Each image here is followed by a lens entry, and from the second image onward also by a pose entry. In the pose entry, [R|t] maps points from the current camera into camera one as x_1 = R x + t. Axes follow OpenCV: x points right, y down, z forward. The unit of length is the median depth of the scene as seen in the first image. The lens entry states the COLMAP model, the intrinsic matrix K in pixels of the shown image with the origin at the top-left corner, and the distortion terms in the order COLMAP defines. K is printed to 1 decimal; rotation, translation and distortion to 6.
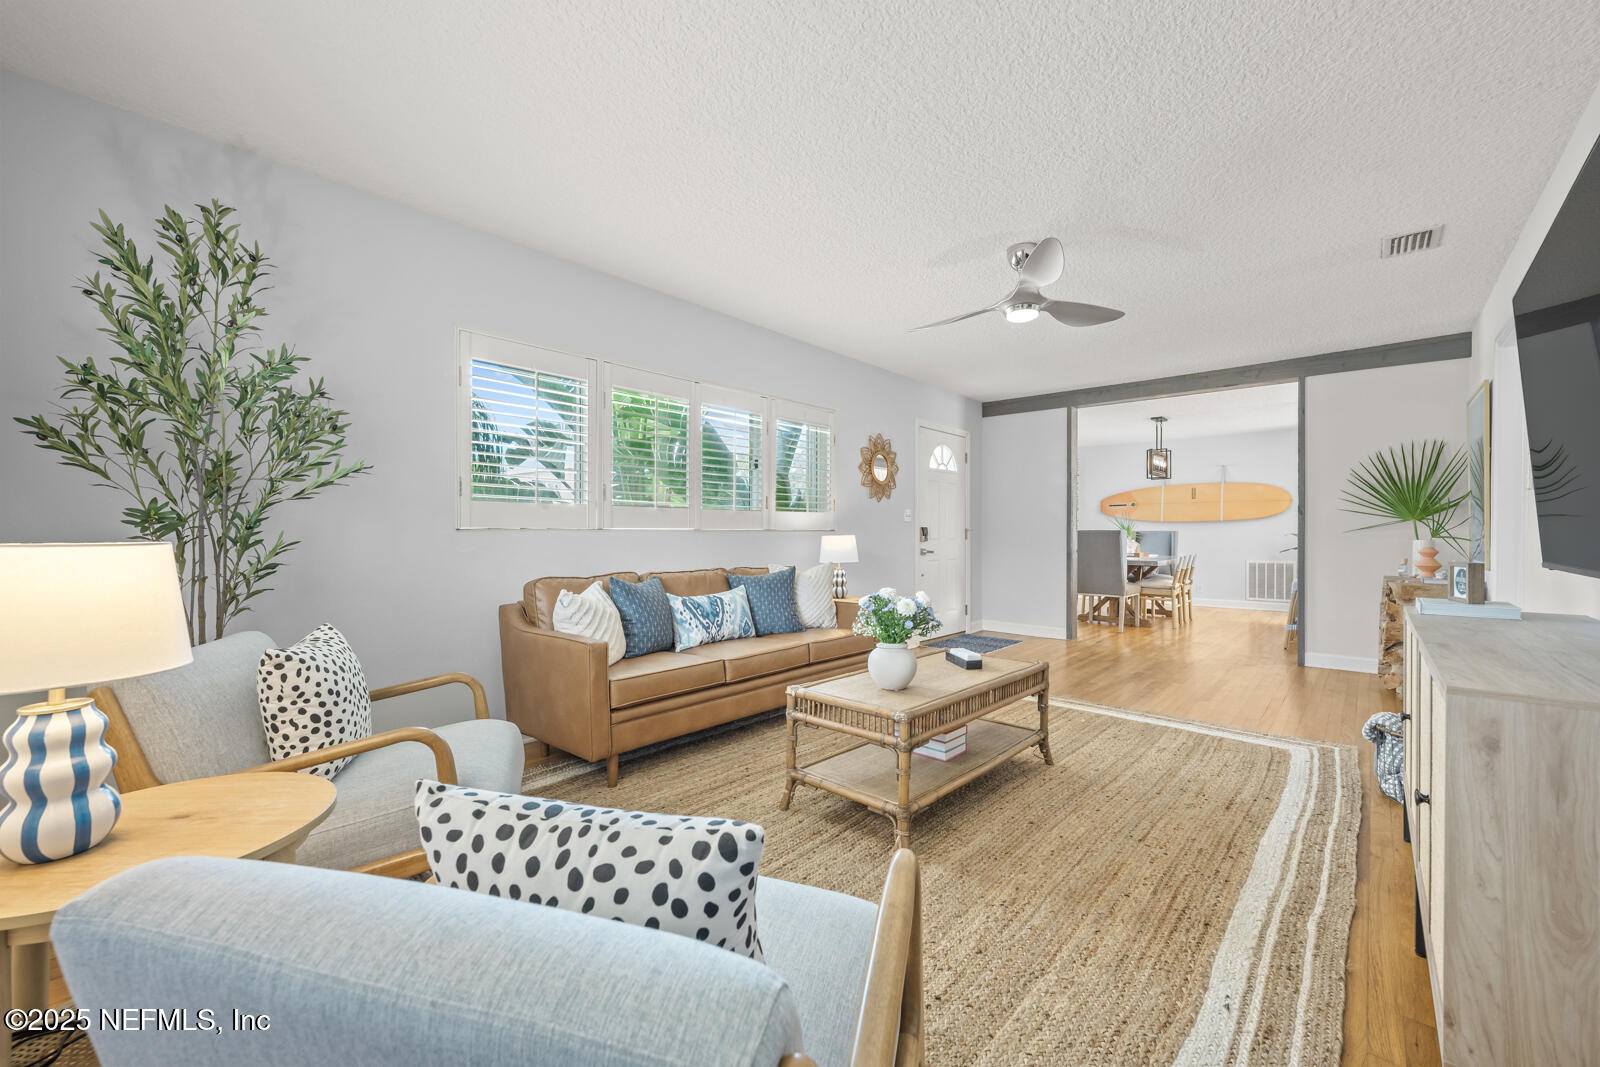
lens RADIAL K [[636.7, 0, 794.5], [0, 636.7, 541.7], [0, 0, 1]] dist [-0.004907, 0.001825]
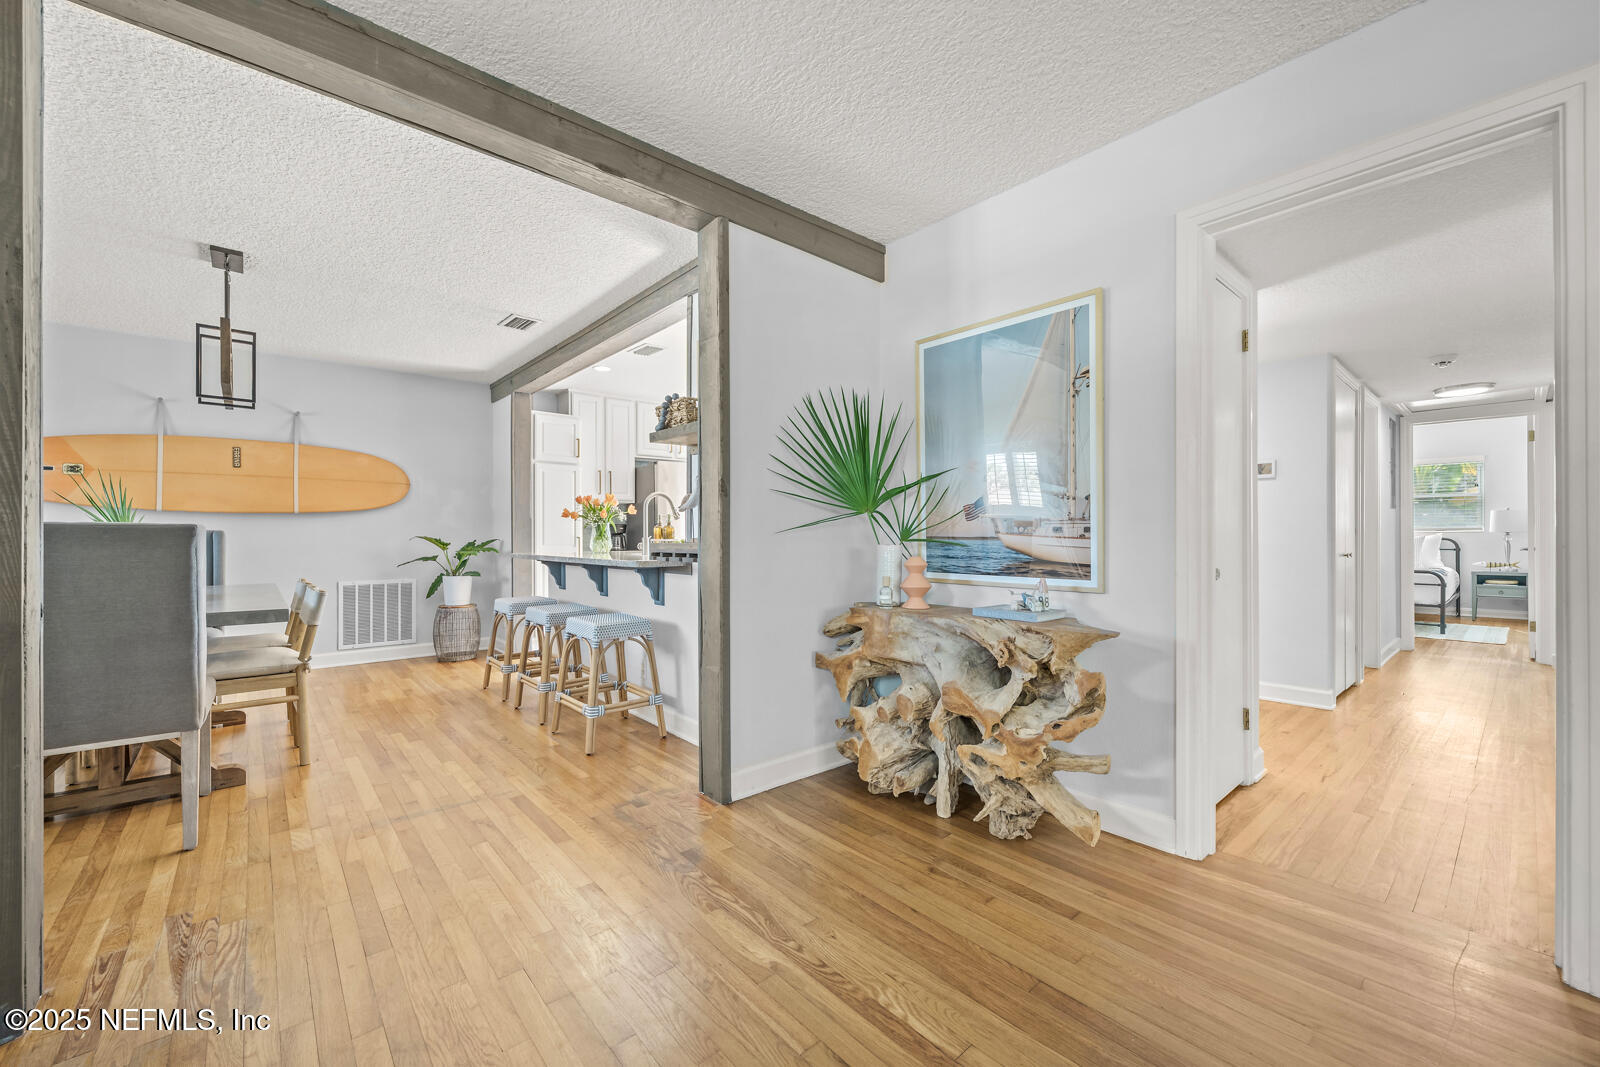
lens RADIAL K [[636.7, 0, 799.8], [0, 636.7, 532.0], [0, 0, 1]] dist [-0.004907, 0.001825]
pose [[0.120579, 0.006769, 0.992681, 0.320291], [0.014417, 0.999859, -0.008569, -0.009231], [-0.992599, 0.015345, 0.120465, 0.892112]]
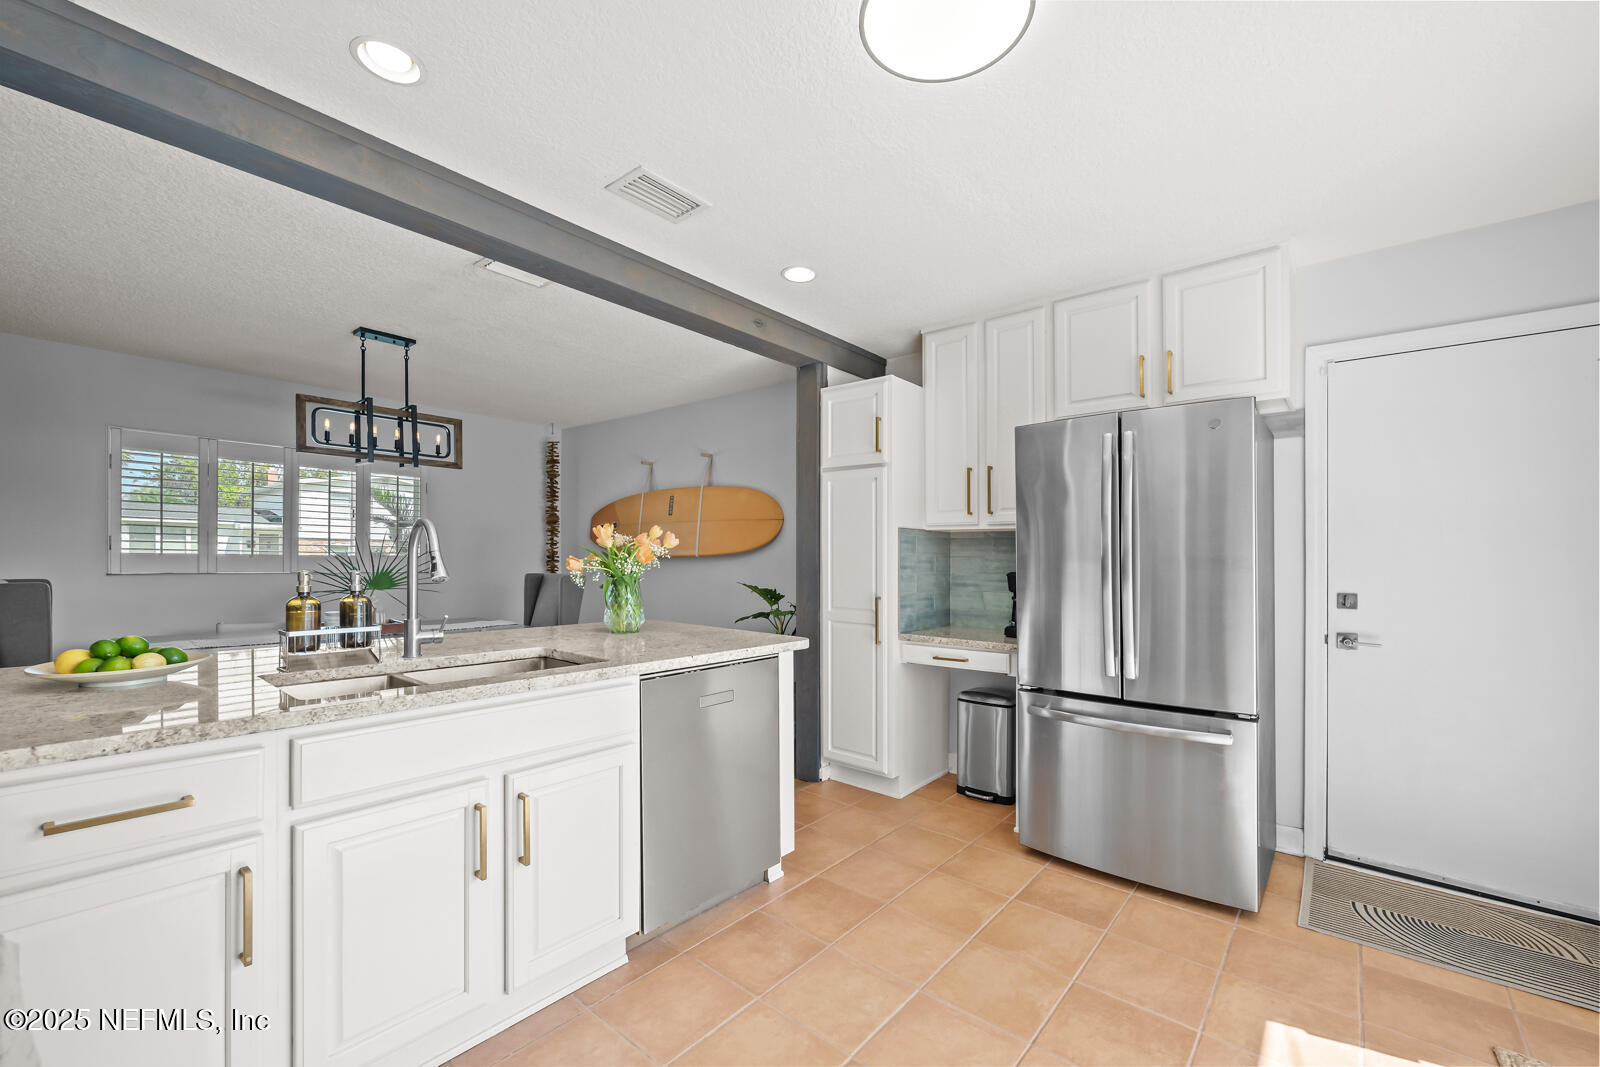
lens RADIAL K [[636.7, 0, 840.6], [0, 636.7, 557.2], [0, 0, 1]] dist [-0.004907, 0.001825]
pose [[0.998331, 0.012437, 0.056388, 1.346726], [-0.011651, 0.999831, -0.014254, -0.046217], [-0.056555, 0.013573, 0.998307, 0.804189]]
